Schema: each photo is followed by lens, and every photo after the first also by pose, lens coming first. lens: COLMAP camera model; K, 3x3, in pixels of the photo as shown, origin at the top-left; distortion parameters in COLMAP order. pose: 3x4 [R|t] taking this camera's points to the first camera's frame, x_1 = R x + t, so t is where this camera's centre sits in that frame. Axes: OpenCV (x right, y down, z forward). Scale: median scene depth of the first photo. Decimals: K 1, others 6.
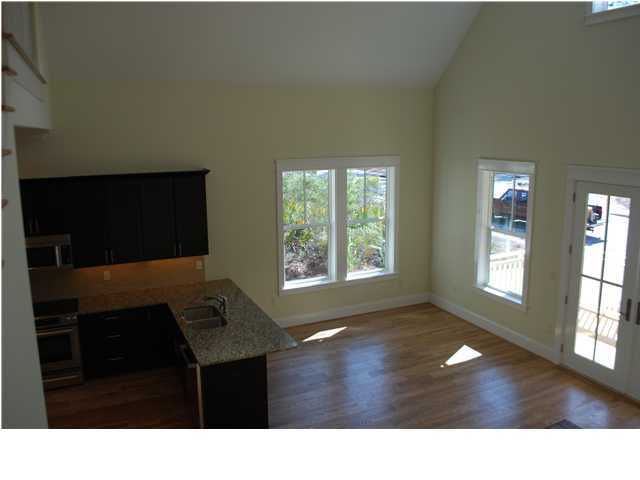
lens RADIAL K [[506.9, 0, 317.9], [0, 506.9, 219.3], [0, 0, 1]] dist [-0.069489, -0.001620]
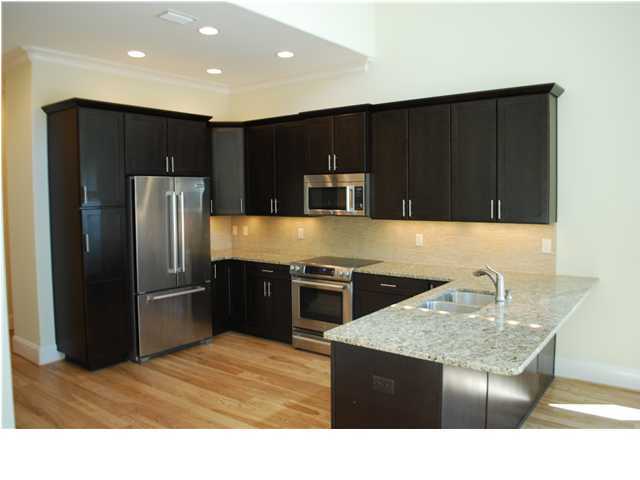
lens RADIAL K [[506.9, 0, 317.9], [0, 506.9, 219.3], [0, 0, 1]] dist [-0.069489, -0.001620]
pose [[0.474852, 0.048375, -0.878735, 0.186200], [-0.142788, 0.989493, -0.022687, 0.122252], [0.868405, 0.136246, 0.476770, 0.493971]]
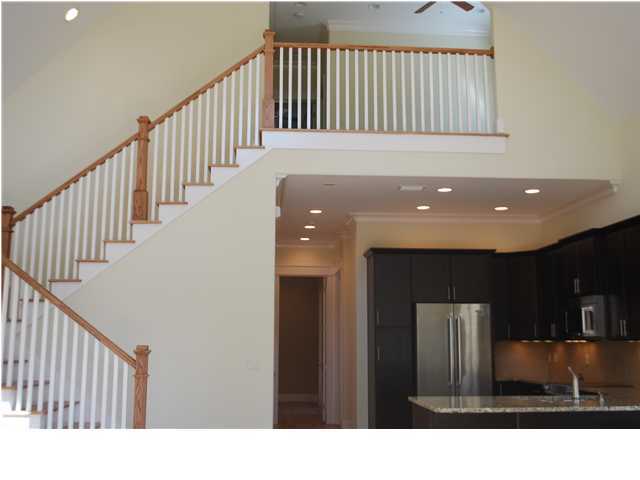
lens RADIAL K [[723.1, 0, 307.3], [0, 723.1, 216.2], [0, 0, 1]] dist [-0.053453, -0.005570]
pose [[-0.356676, -0.154005, -0.921447, 0.750680], [-0.162466, 0.981515, -0.101157, 0.091247], [0.919993, 0.113624, -0.375104, 0.901872]]
